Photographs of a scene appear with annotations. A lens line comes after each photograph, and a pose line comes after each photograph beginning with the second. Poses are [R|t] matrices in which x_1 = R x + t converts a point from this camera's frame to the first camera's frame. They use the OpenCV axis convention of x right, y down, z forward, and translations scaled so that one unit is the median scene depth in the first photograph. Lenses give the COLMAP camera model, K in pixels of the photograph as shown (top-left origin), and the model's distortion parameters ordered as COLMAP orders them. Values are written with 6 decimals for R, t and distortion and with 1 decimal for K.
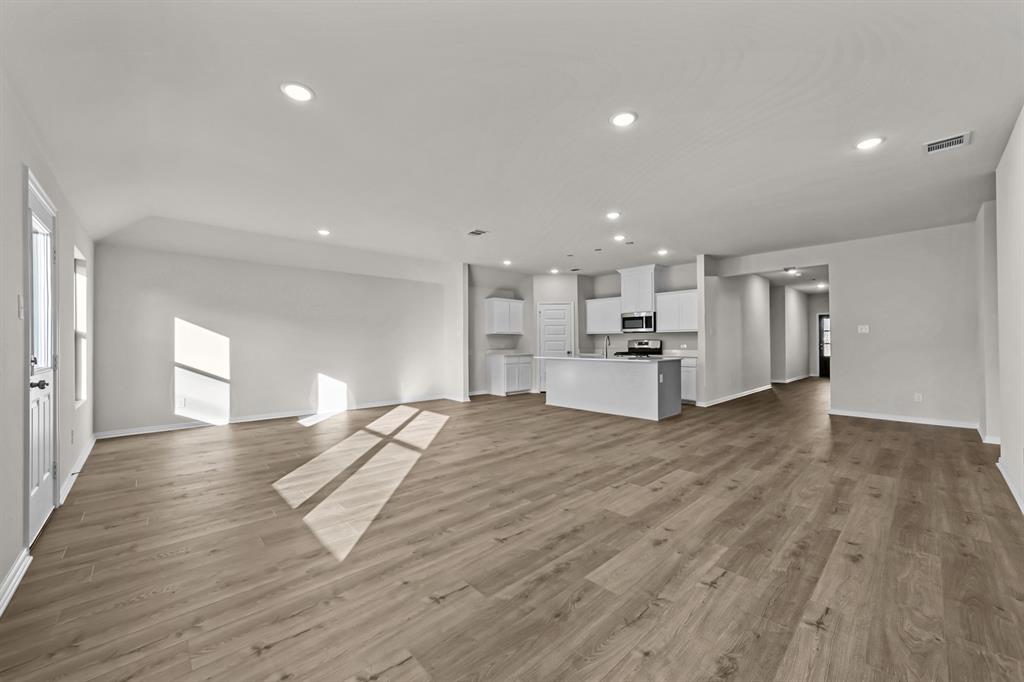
lens RADIAL K [[395.3, 0, 517.6], [0, 395.3, 342.6], [0, 0, 1]] dist [-0.002363, 0.000169]
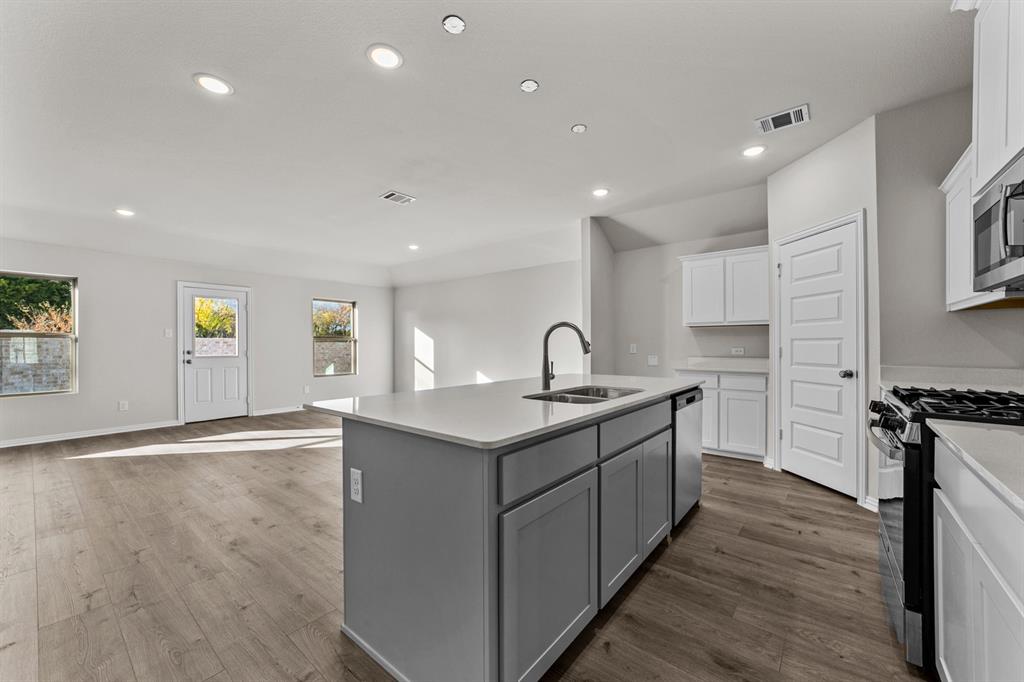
lens RADIAL K [[395.3, 0, 512.0], [0, 395.3, 342.8], [0, 0, 1]] dist [-0.002363, 0.000169]
pose [[0.115930, 0.002847, -0.993253, 0.452875], [0.004298, 0.999985, 0.003368, -0.003062], [0.993248, -0.004659, 0.115916, 0.765649]]
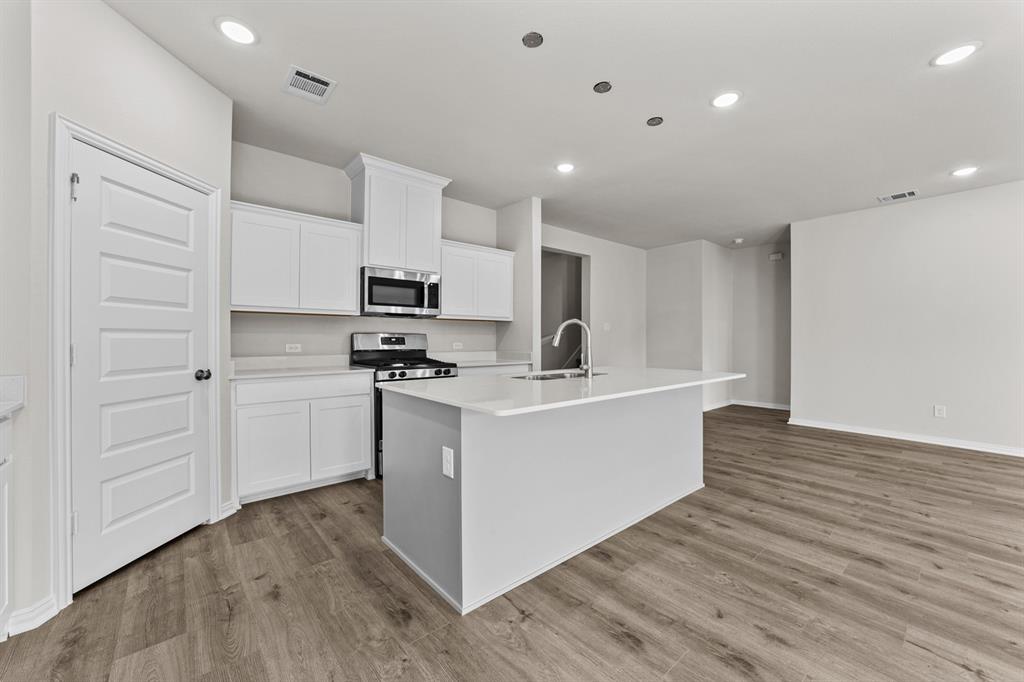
lens RADIAL K [[395.3, 0, 511.3], [0, 395.3, 337.7], [0, 0, 1]] dist [-0.002363, 0.000169]
pose [[0.067598, 0.005059, 0.997700, -0.134201], [-0.000147, 0.999987, -0.005060, 0.001410], [-0.997713, 0.000195, 0.067598, 0.860071]]
